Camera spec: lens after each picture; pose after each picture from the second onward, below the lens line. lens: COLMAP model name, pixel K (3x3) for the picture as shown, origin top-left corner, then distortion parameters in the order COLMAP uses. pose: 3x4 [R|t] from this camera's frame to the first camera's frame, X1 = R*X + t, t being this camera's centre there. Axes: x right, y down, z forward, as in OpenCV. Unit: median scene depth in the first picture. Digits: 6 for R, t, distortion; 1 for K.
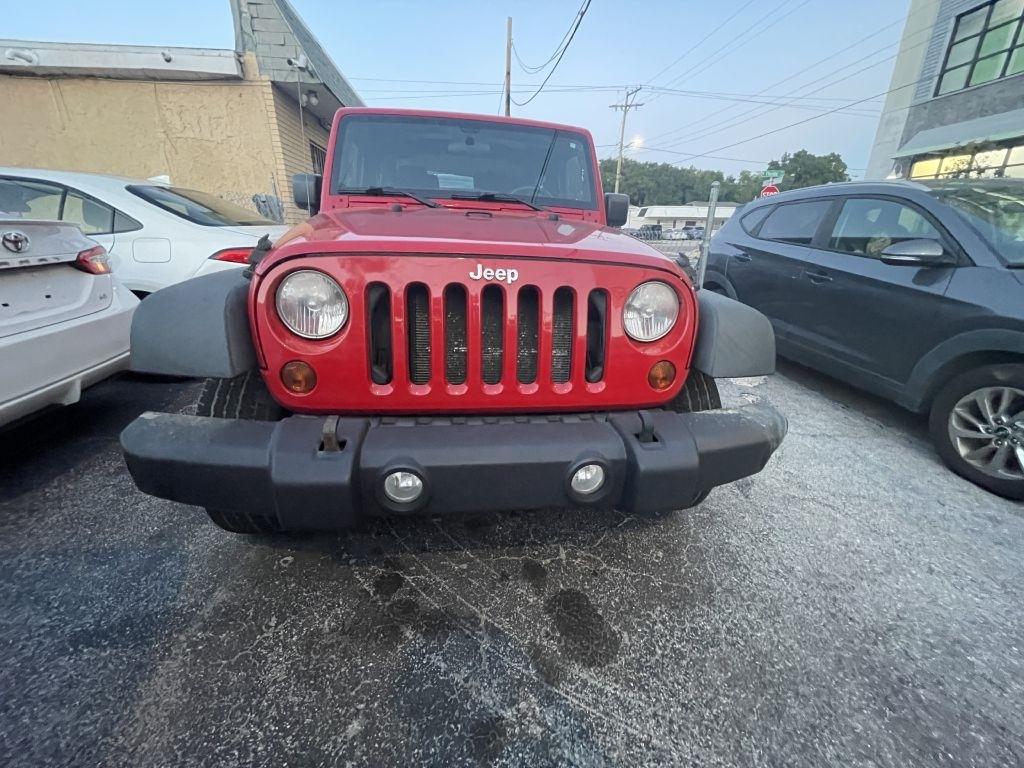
lens RADIAL K [[411.9, 0, 512.7], [0, 411.9, 383.2], [0, 0, 1]] dist [0.001153, -0.000069]
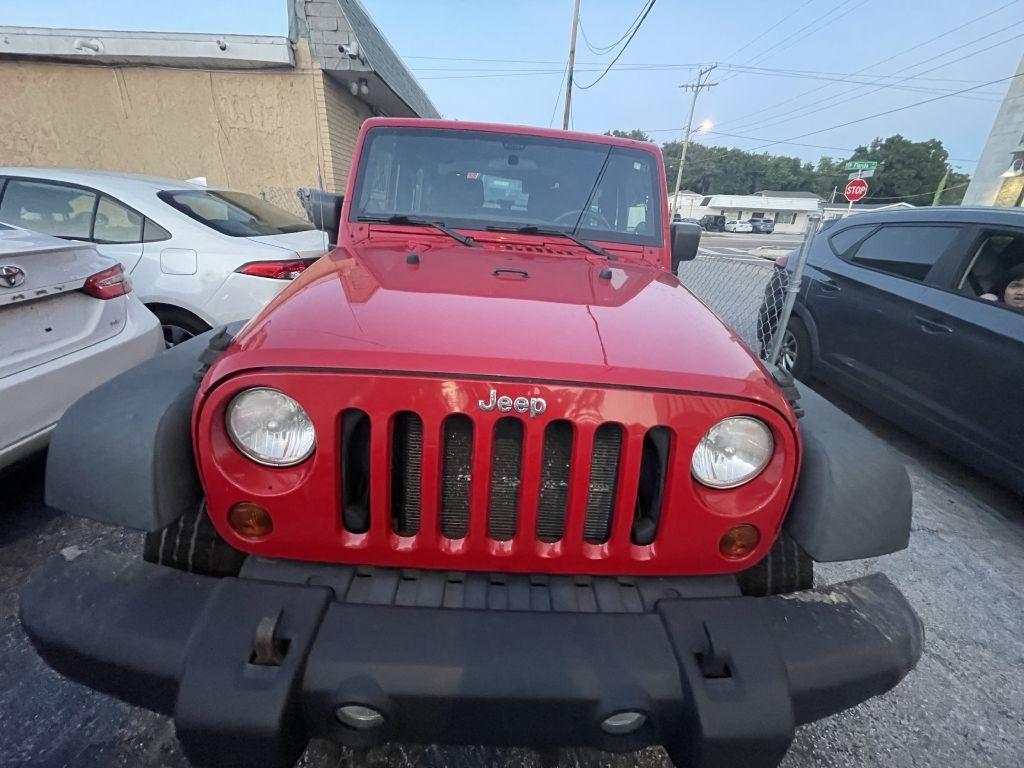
lens RADIAL K [[411.9, 0, 512.7], [0, 411.9, 383.2], [0, 0, 1]] dist [0.001153, -0.000069]
pose [[0.992439, 0.073901, -0.098002, 0.009806], [-0.070270, 0.996726, 0.040001, -0.137129], [0.100637, -0.032812, 0.994382, 0.119407]]
